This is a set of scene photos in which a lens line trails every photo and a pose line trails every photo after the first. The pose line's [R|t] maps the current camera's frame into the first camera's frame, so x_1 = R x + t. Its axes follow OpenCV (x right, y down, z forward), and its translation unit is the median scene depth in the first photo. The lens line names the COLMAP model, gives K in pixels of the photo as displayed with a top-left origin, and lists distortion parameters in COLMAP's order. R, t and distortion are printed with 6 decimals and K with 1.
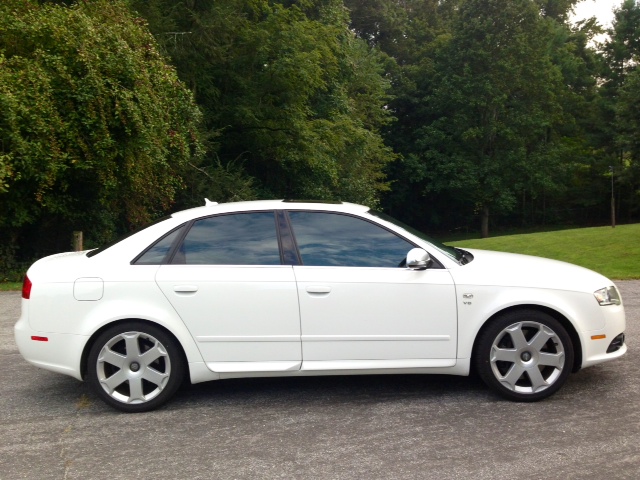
lens RADIAL K [[605.2, 0, 318.1], [0, 605.2, 241.8], [0, 0, 1]] dist [0.011321, 0.000000]
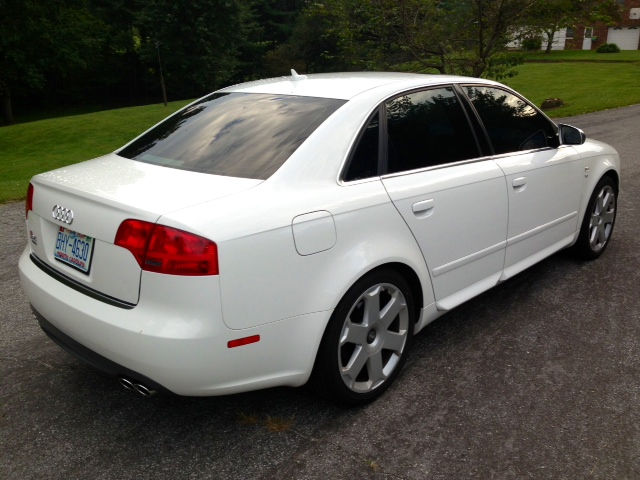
lens RADIAL K [[605.2, 0, 320.7], [0, 605.2, 238.9], [0, 0, 1]] dist [0.011321, 0.000000]
pose [[0.690318, -0.190385, 0.698008, -0.804098], [0.055271, 0.975815, 0.211496, -0.037172], [-0.721392, -0.107420, 0.684145, 0.630866]]
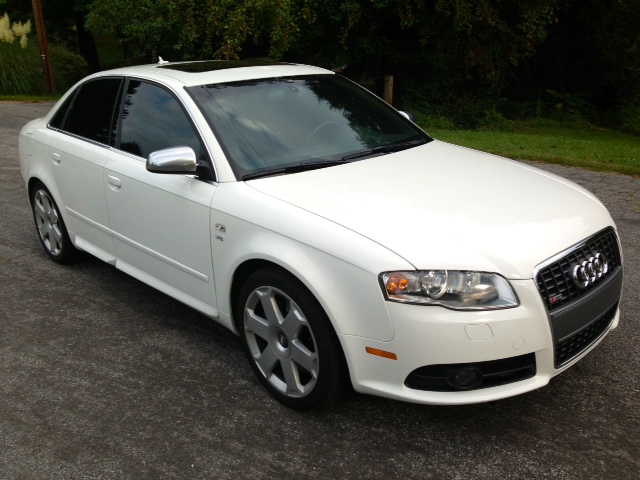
lens RADIAL K [[605.2, 0, 319.7], [0, 605.2, 240.7], [0, 0, 1]] dist [0.011321, 0.000000]
pose [[0.702306, 0.239010, -0.670553, 0.788048], [-0.057955, 0.958022, 0.280775, -0.092971], [0.709512, -0.158328, 0.686676, 0.623104]]
